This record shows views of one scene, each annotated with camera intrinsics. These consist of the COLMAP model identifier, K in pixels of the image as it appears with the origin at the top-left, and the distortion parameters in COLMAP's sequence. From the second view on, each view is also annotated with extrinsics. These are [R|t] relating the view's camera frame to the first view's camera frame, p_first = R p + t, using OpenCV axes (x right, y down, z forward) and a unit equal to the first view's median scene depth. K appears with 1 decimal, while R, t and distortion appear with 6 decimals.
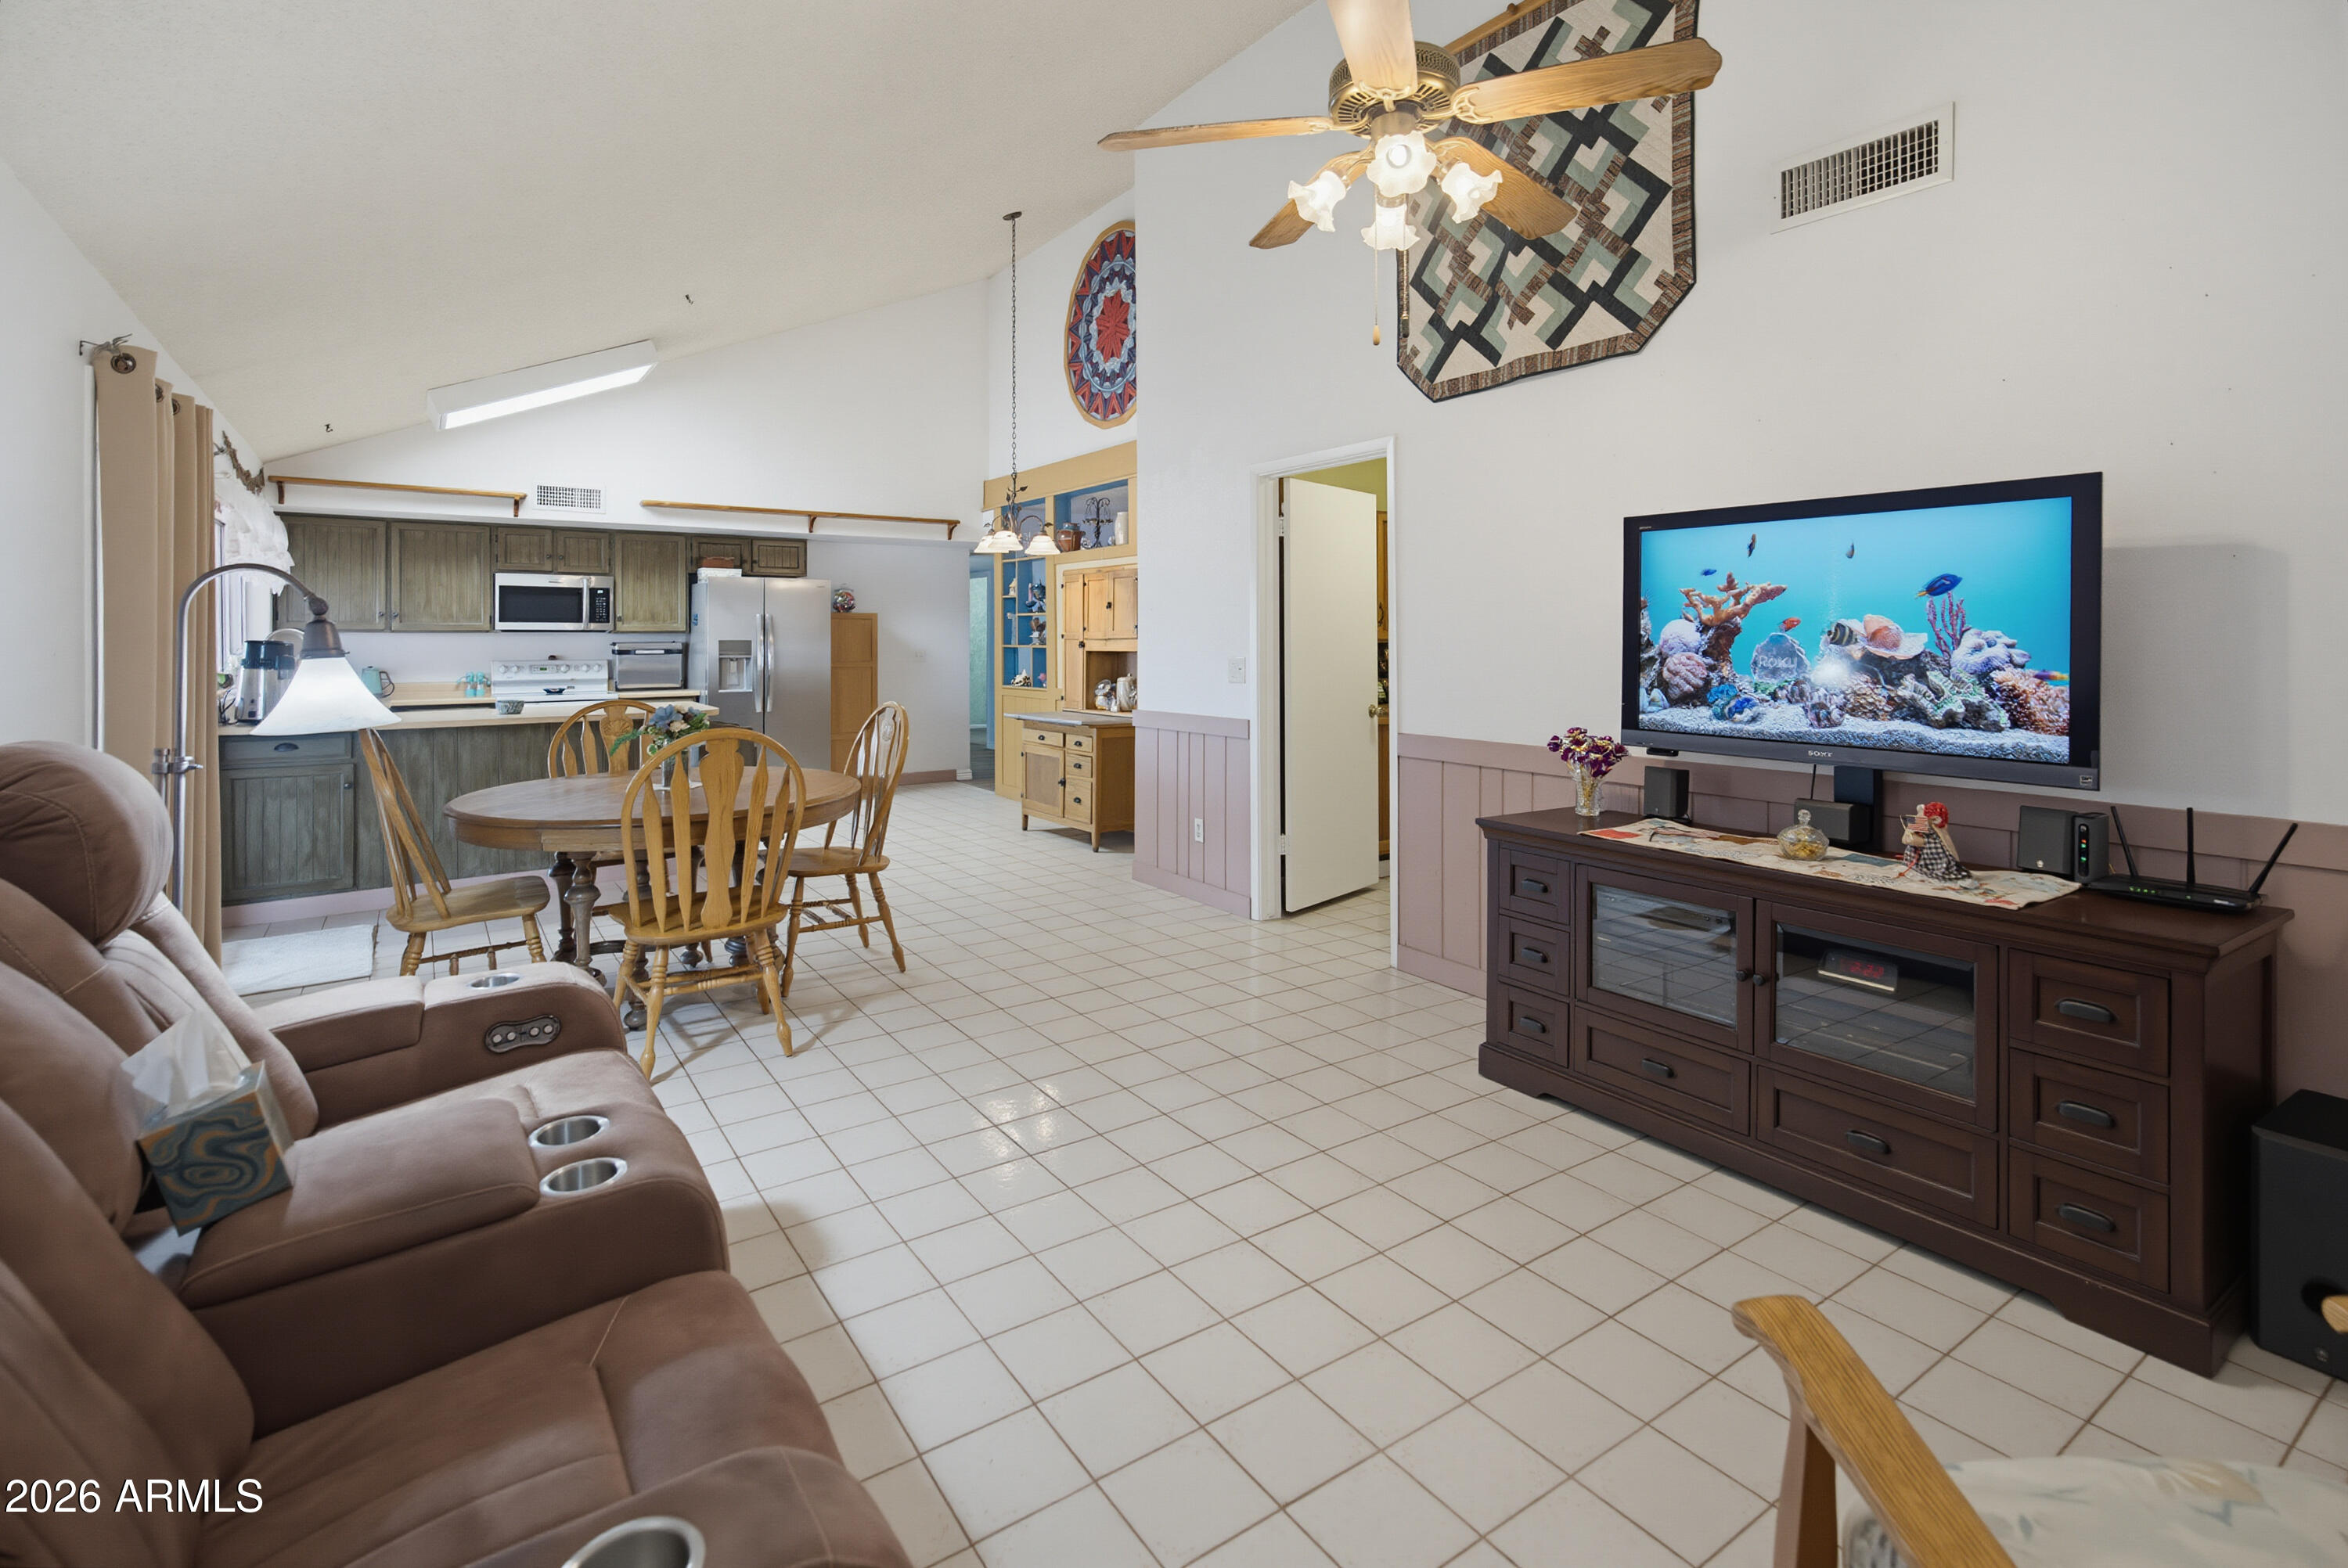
lens RADIAL K [[1097.6, 0, 1171.2], [0, 1097.6, 647.0], [0, 0, 1]] dist [-0.000826, 0.003619]
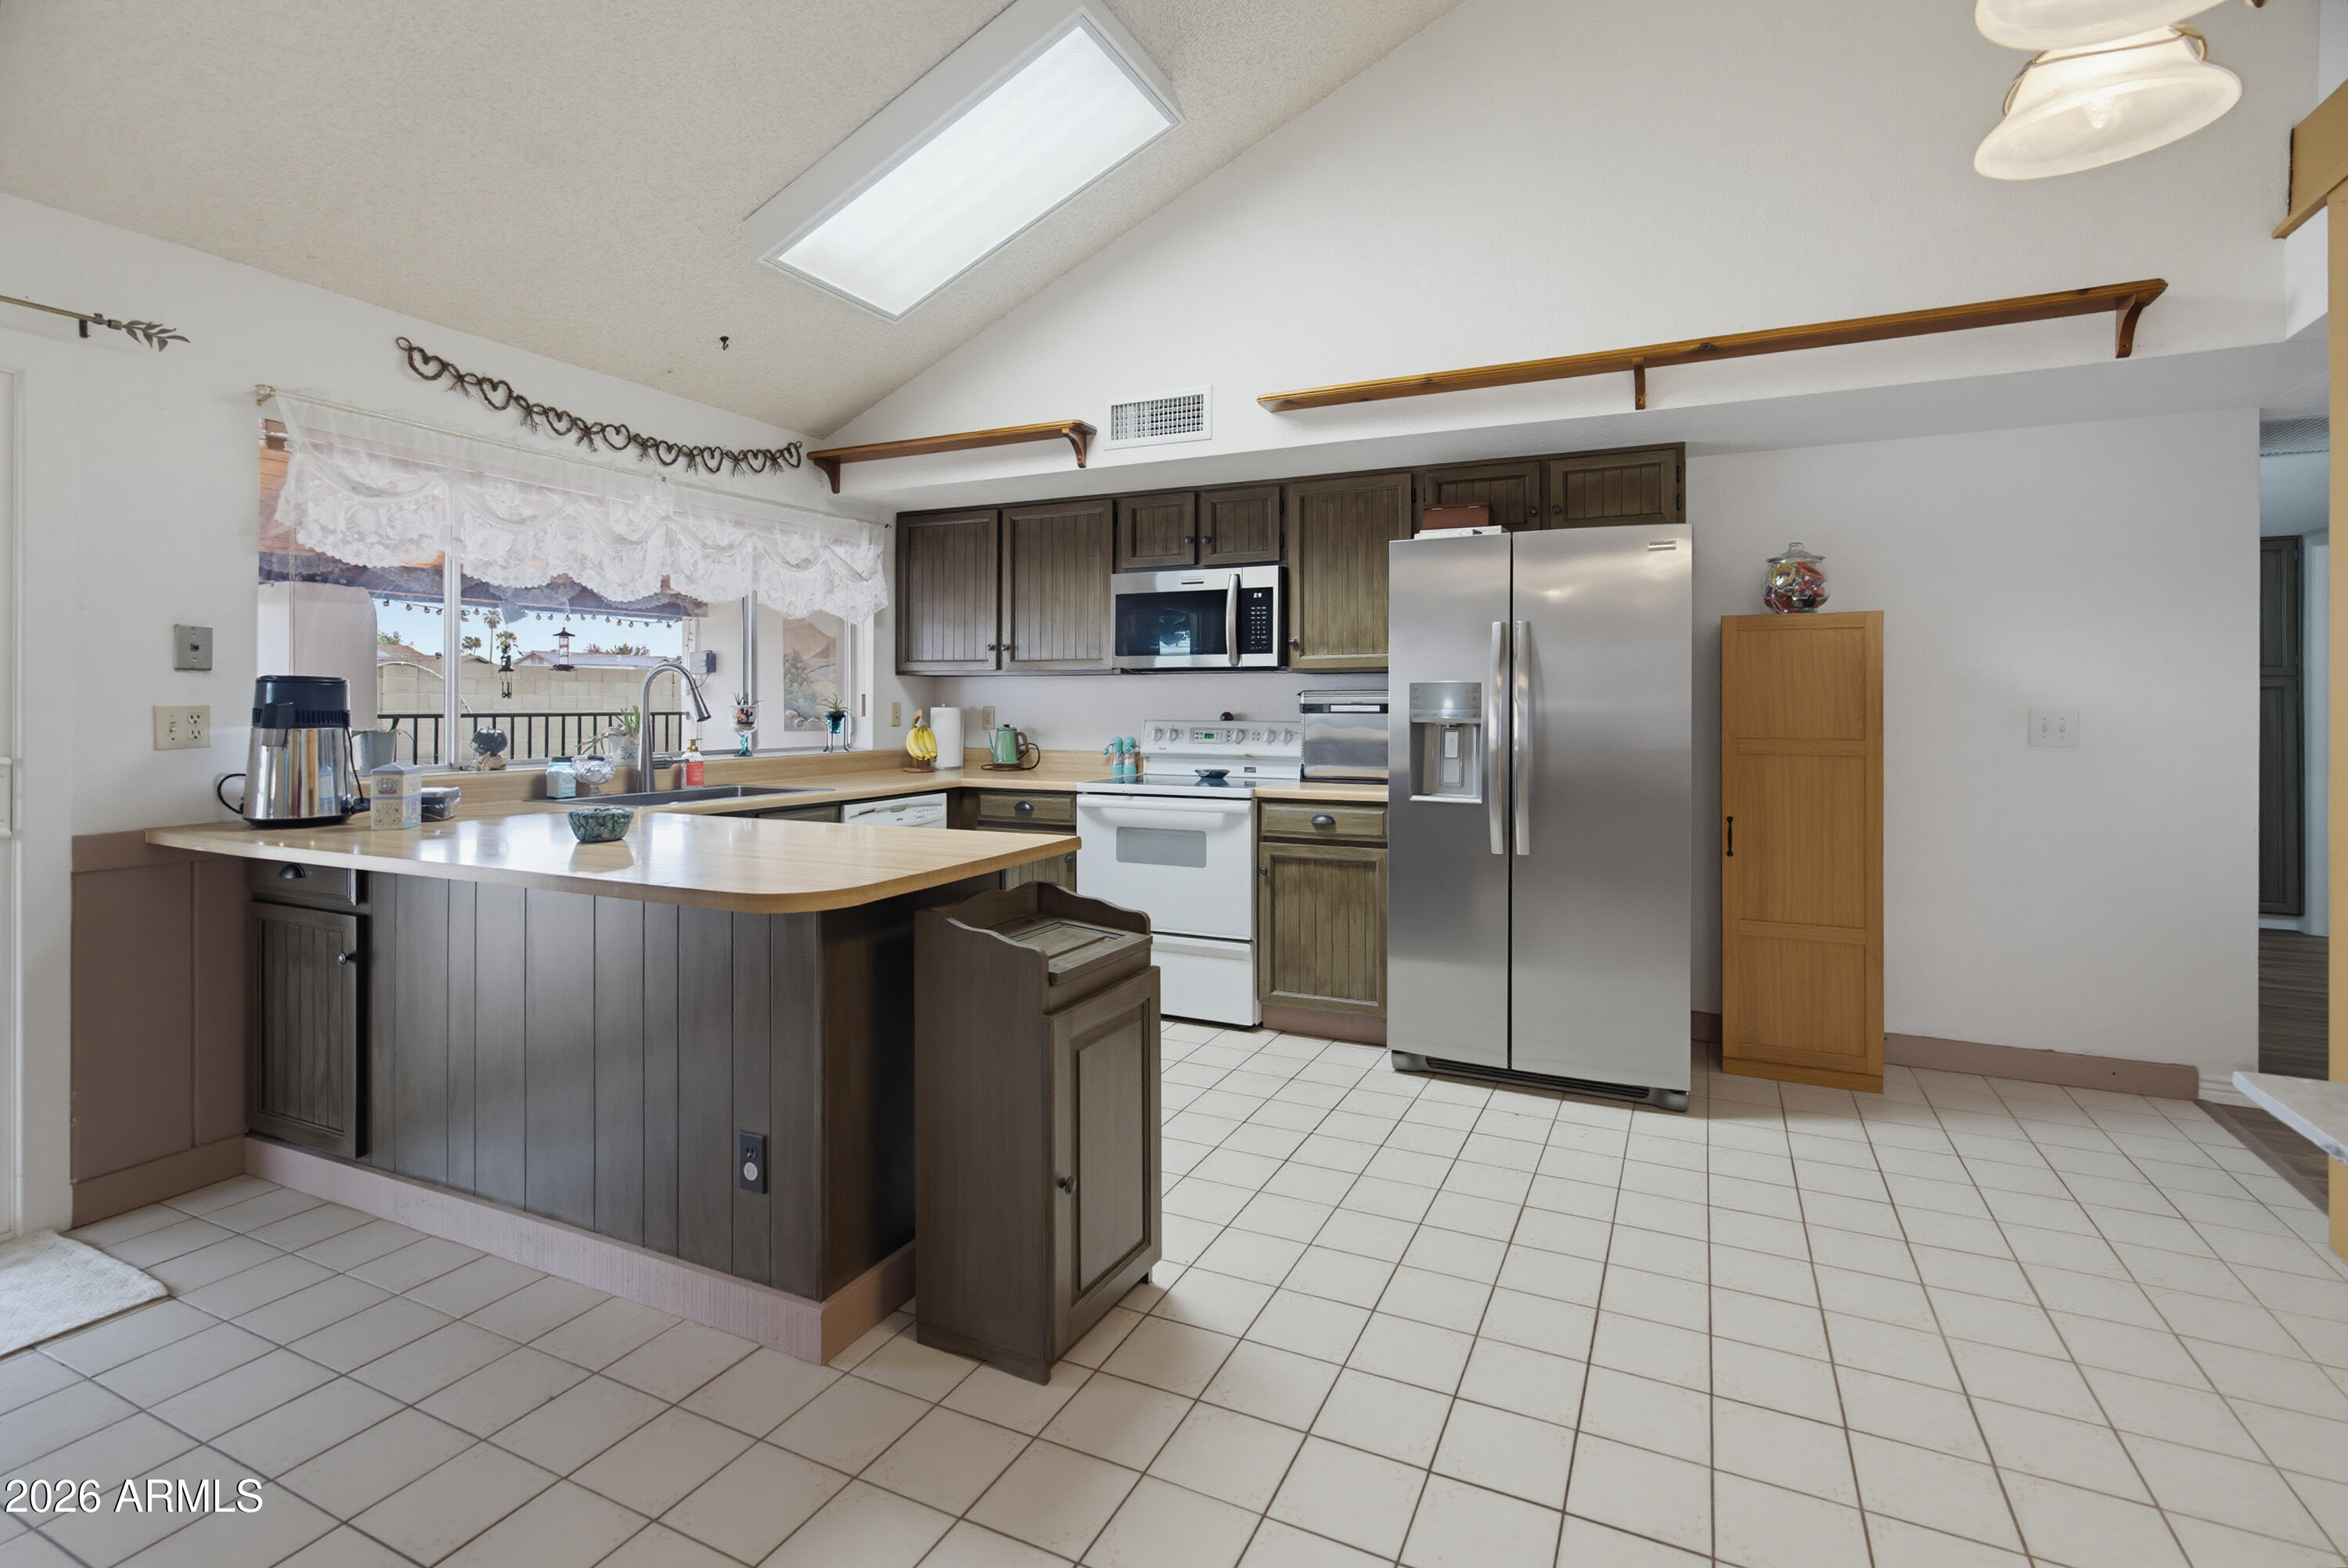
lens RADIAL K [[1097.6, 0, 1181.6], [0, 1097.6, 692.5], [0, 0, 1]] dist [-0.000826, 0.003619]
pose [[0.499164, -0.003661, -0.866500, -0.080223], [-0.009119, 0.999914, -0.009478, 0.002747], [0.866460, 0.012632, 0.499087, 0.746431]]
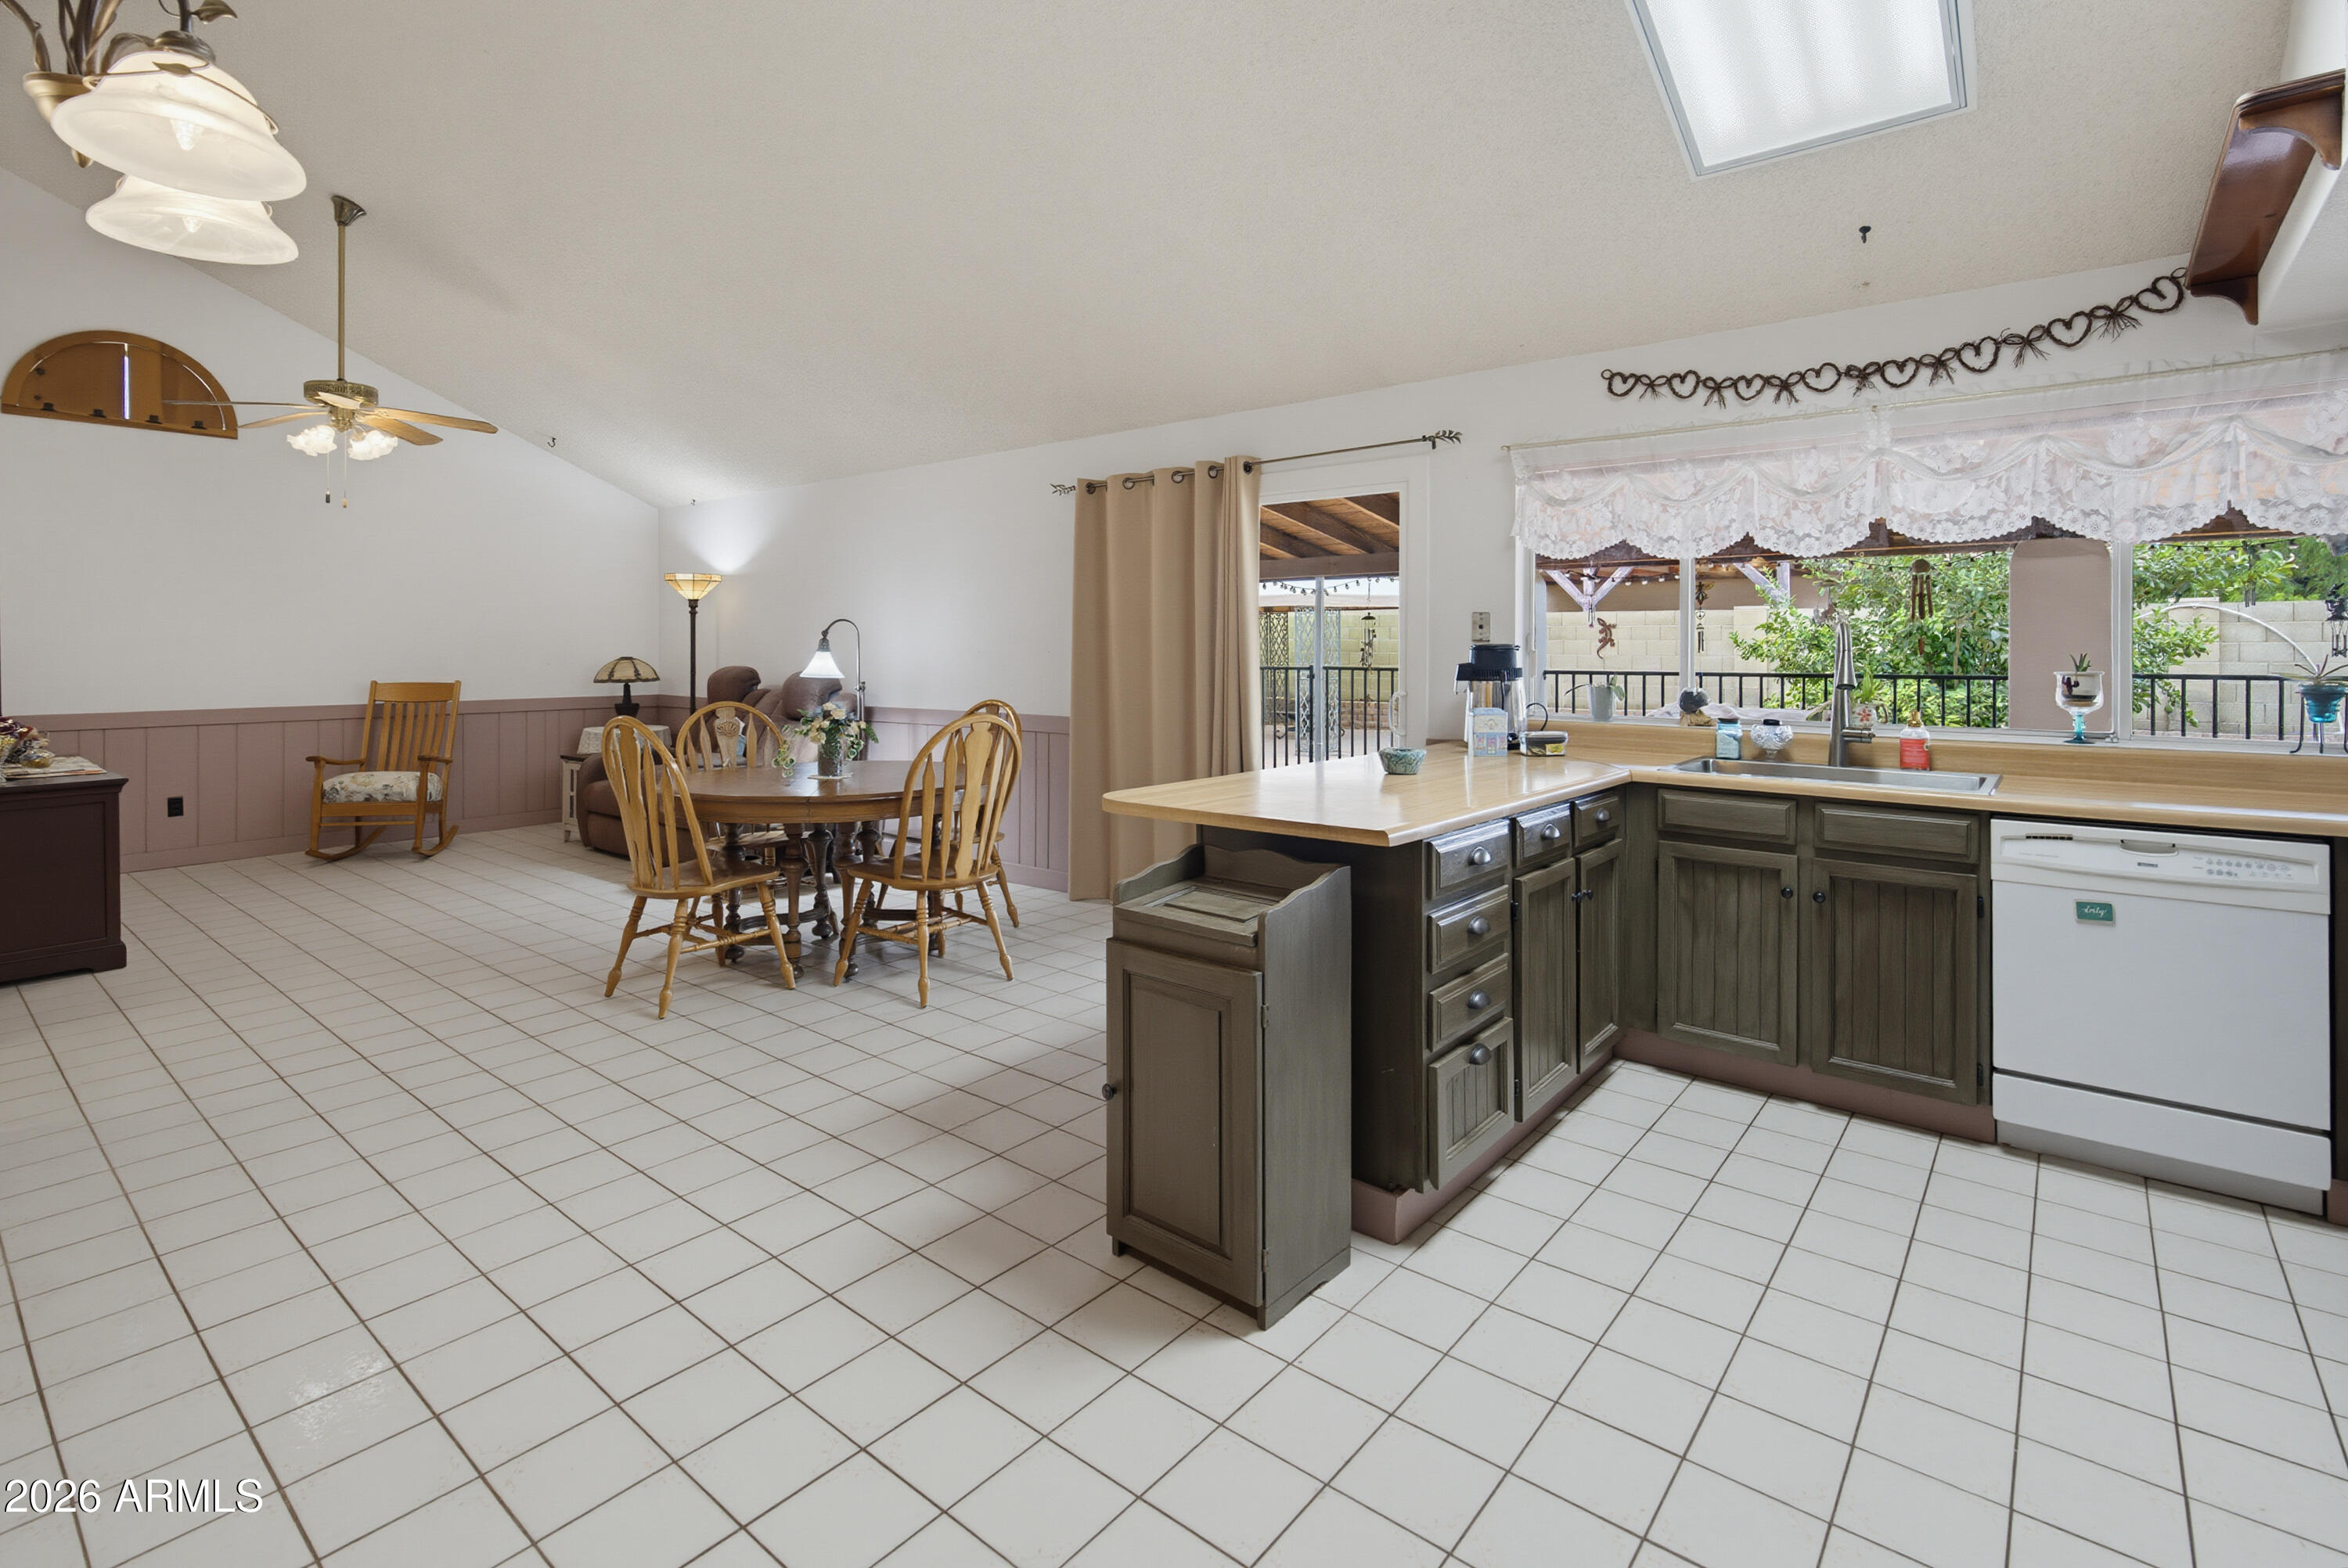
lens RADIAL K [[1097.6, 0, 1183.5], [0, 1097.6, 649.1], [0, 0, 1]] dist [-0.000826, 0.003619]
pose [[-0.960369, 0.004472, -0.278697, -0.256768], [0.001505, 0.999940, 0.010859, -0.007620], [0.278729, 0.010009, -0.960318, 1.149714]]
